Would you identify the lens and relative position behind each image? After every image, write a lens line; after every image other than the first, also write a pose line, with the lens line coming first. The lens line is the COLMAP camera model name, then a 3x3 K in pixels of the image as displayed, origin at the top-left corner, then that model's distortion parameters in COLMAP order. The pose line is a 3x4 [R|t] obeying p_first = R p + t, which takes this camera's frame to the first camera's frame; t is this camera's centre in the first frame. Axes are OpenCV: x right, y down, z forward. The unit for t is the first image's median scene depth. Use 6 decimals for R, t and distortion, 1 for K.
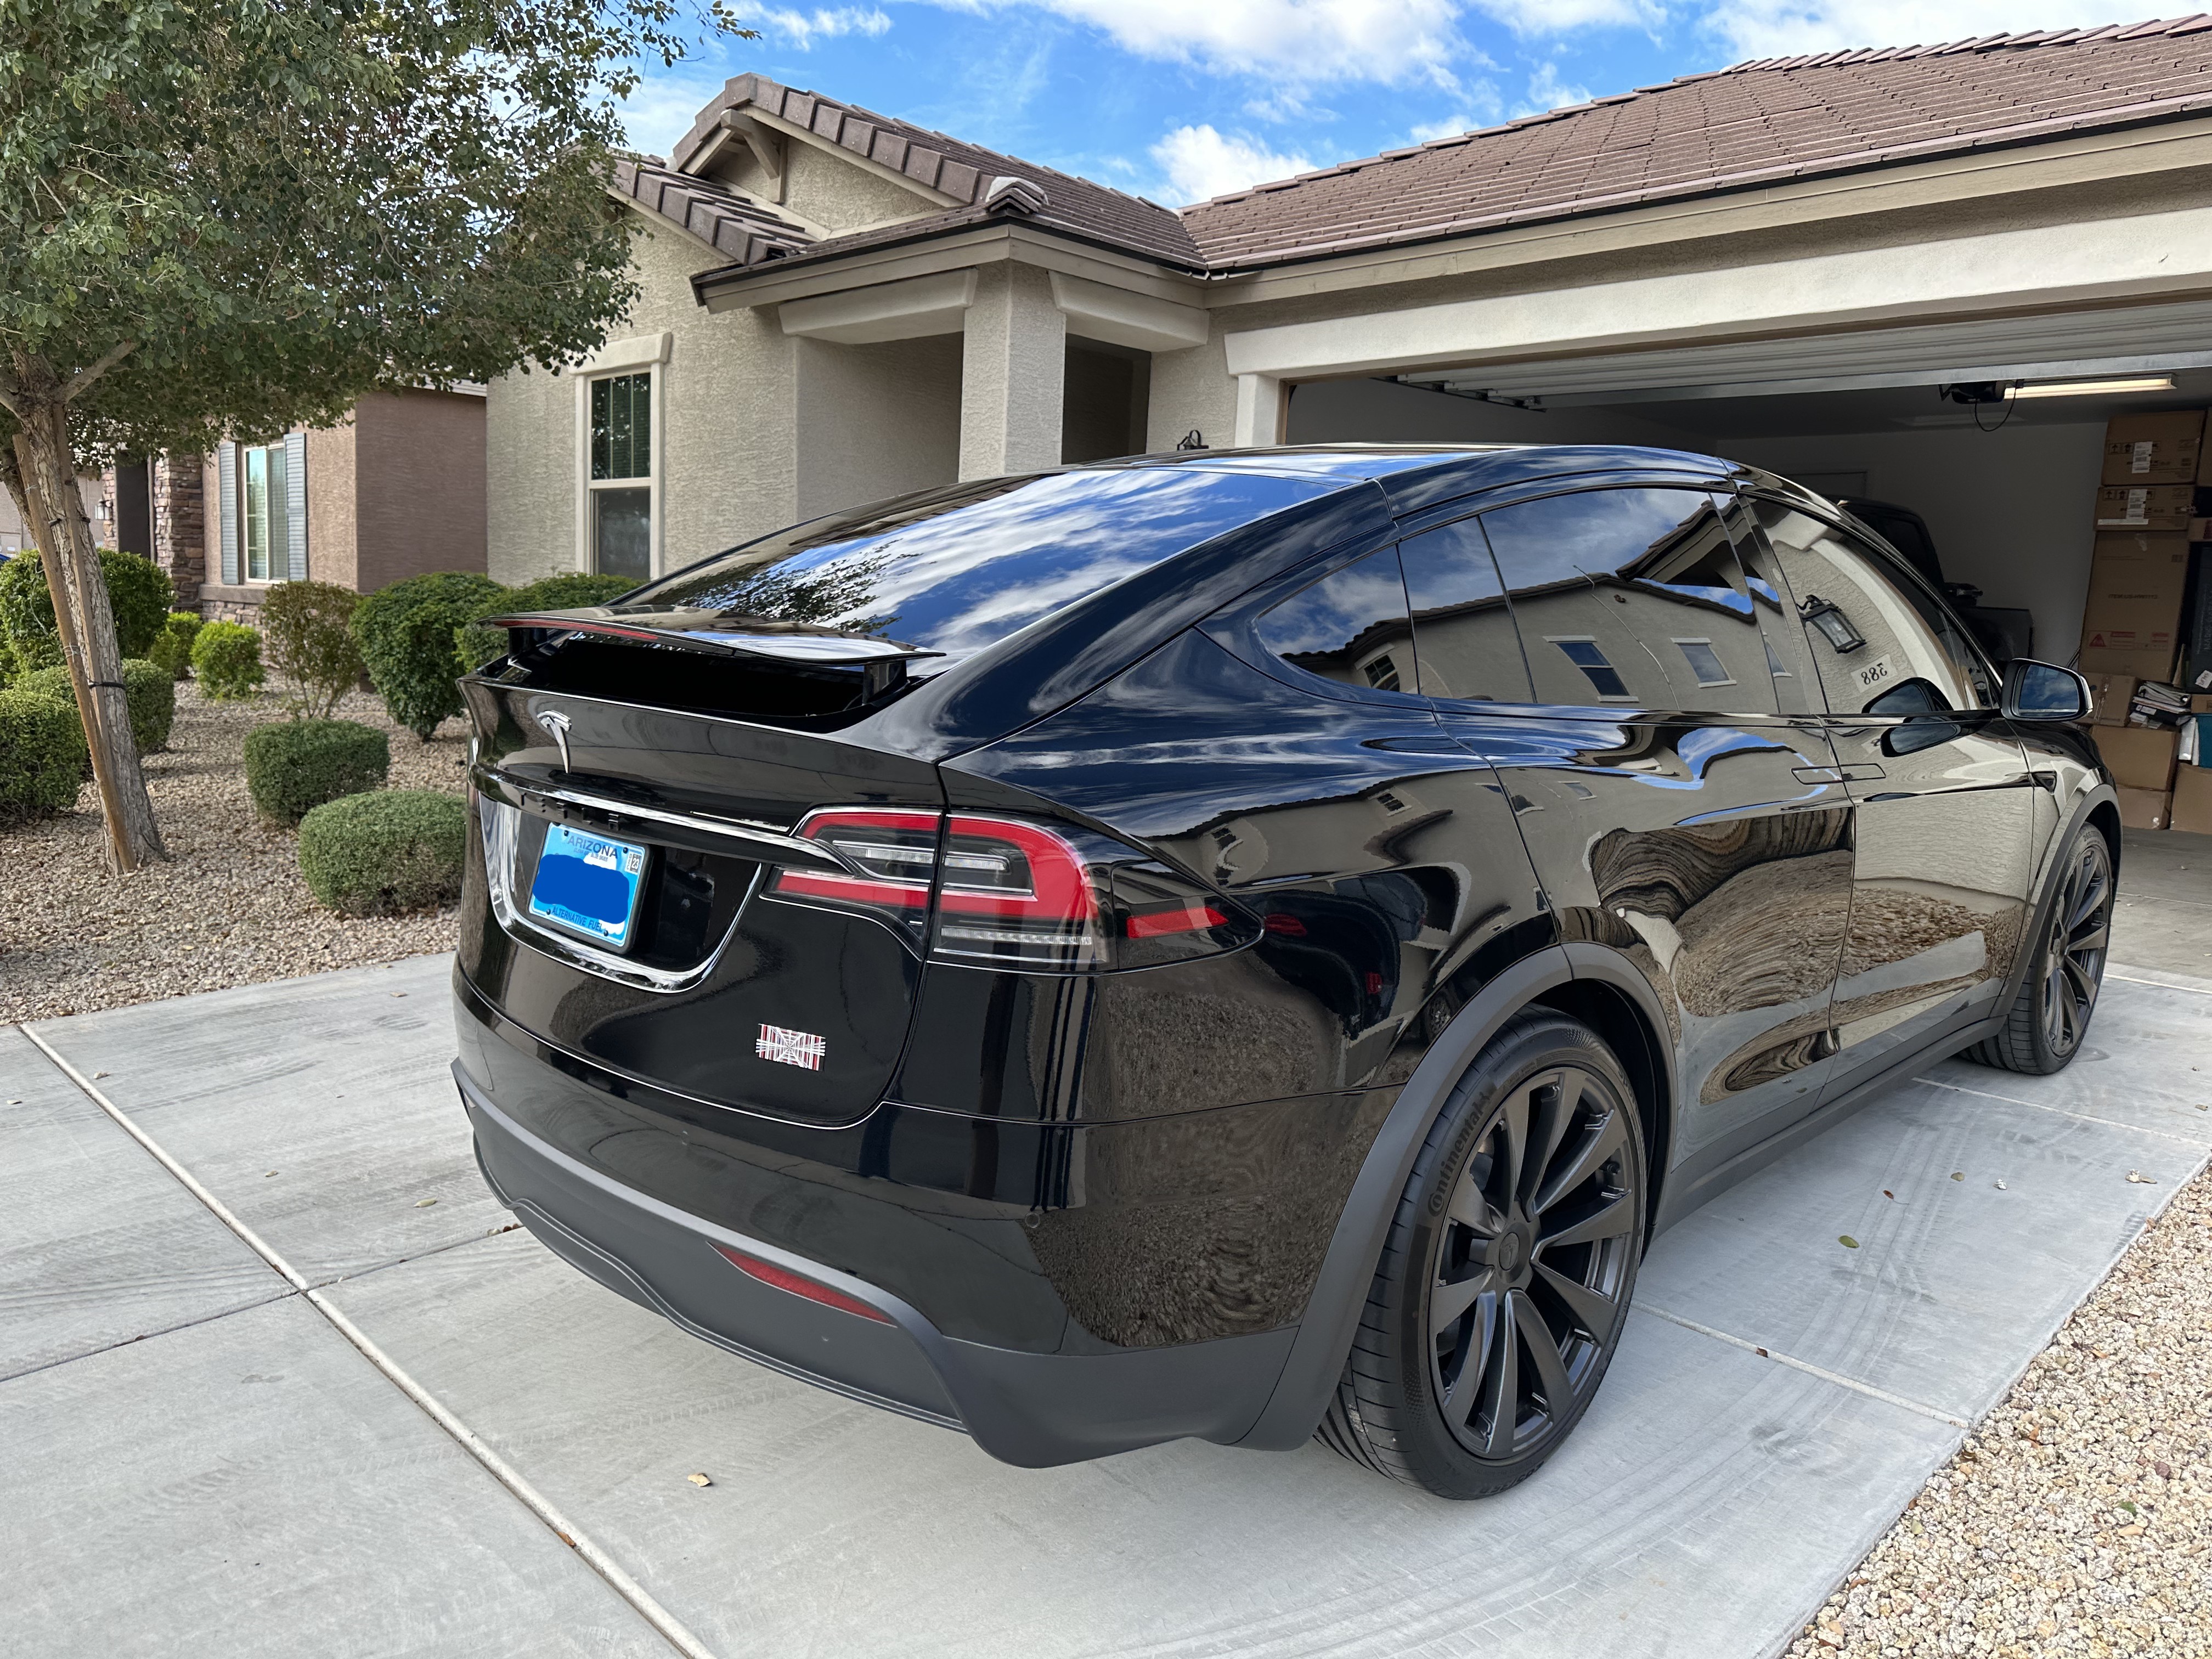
lens RADIAL K [[1512.4, 0, 1106.0], [0, 1512.4, 829.5], [0, 0, 1]] dist [0.033074, -0.040075]
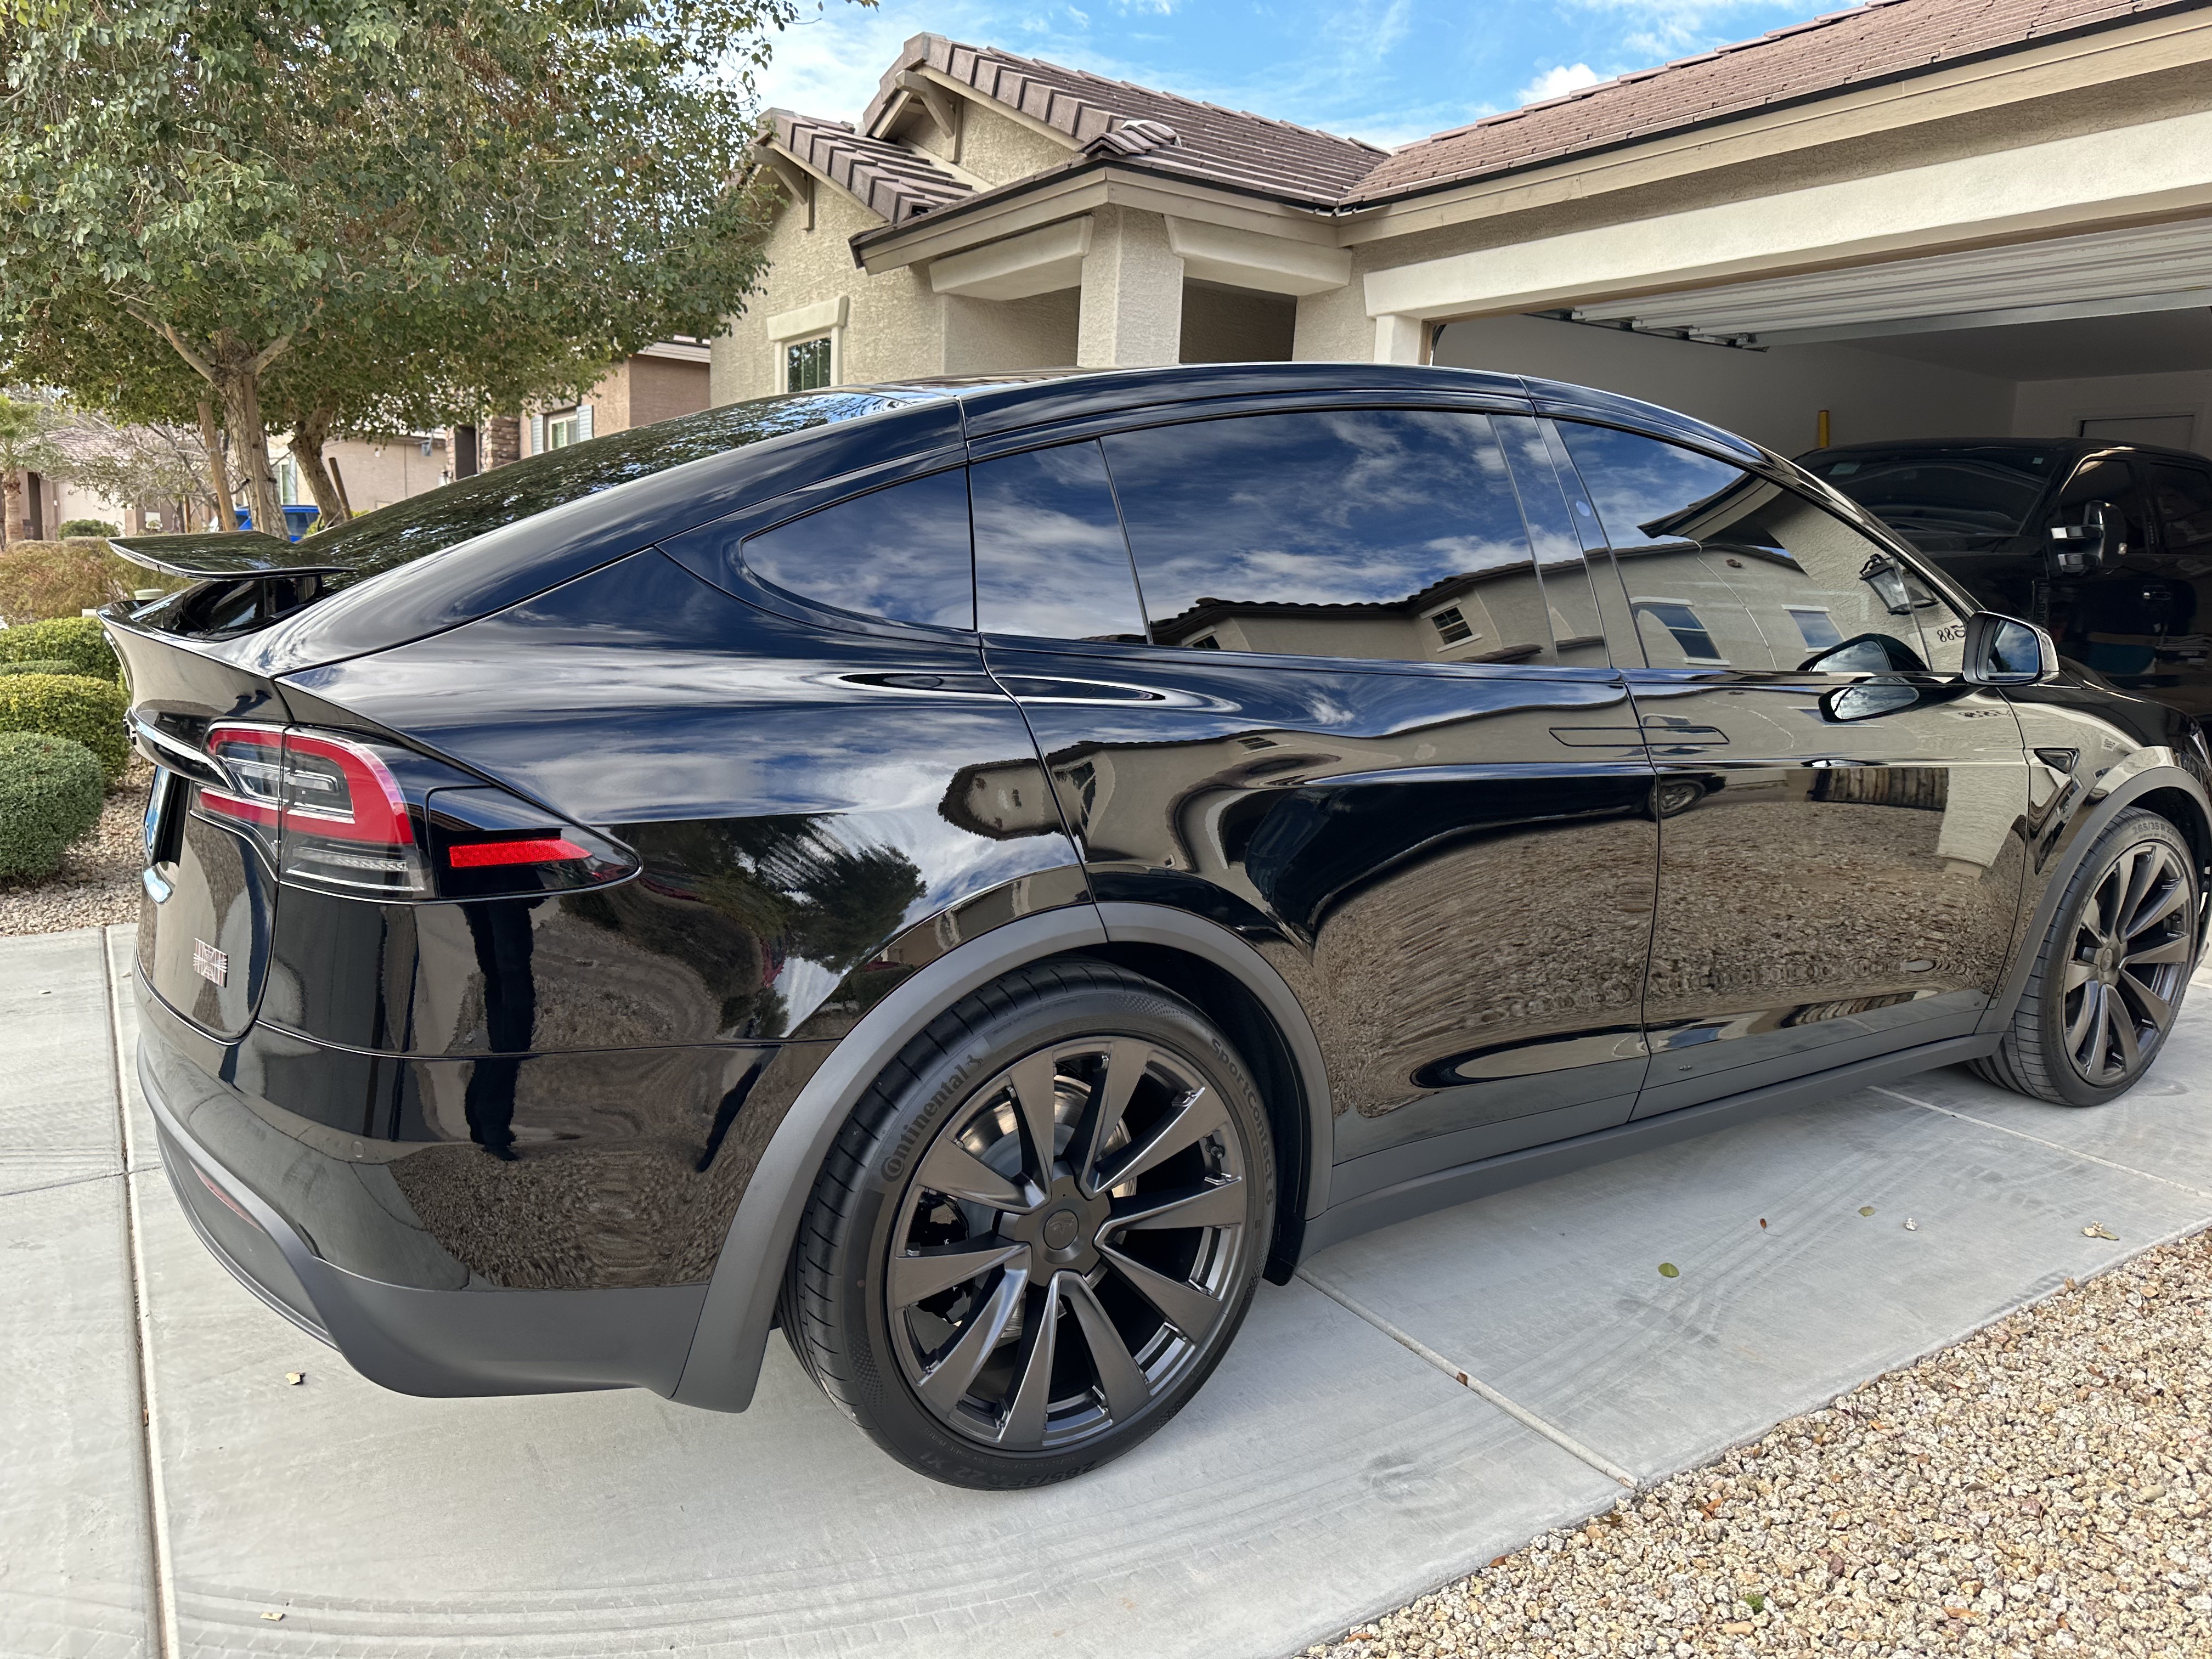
lens RADIAL K [[1525.4, 0, 1106.0], [0, 1525.4, 829.5], [0, 0, 1]] dist [0.030304, -0.038266]
pose [[0.977537, 0.038257, -0.207264, 0.153365], [-0.034163, 0.999145, 0.023299, 0.003128], [0.207978, -0.015695, 0.978008, 0.031269]]
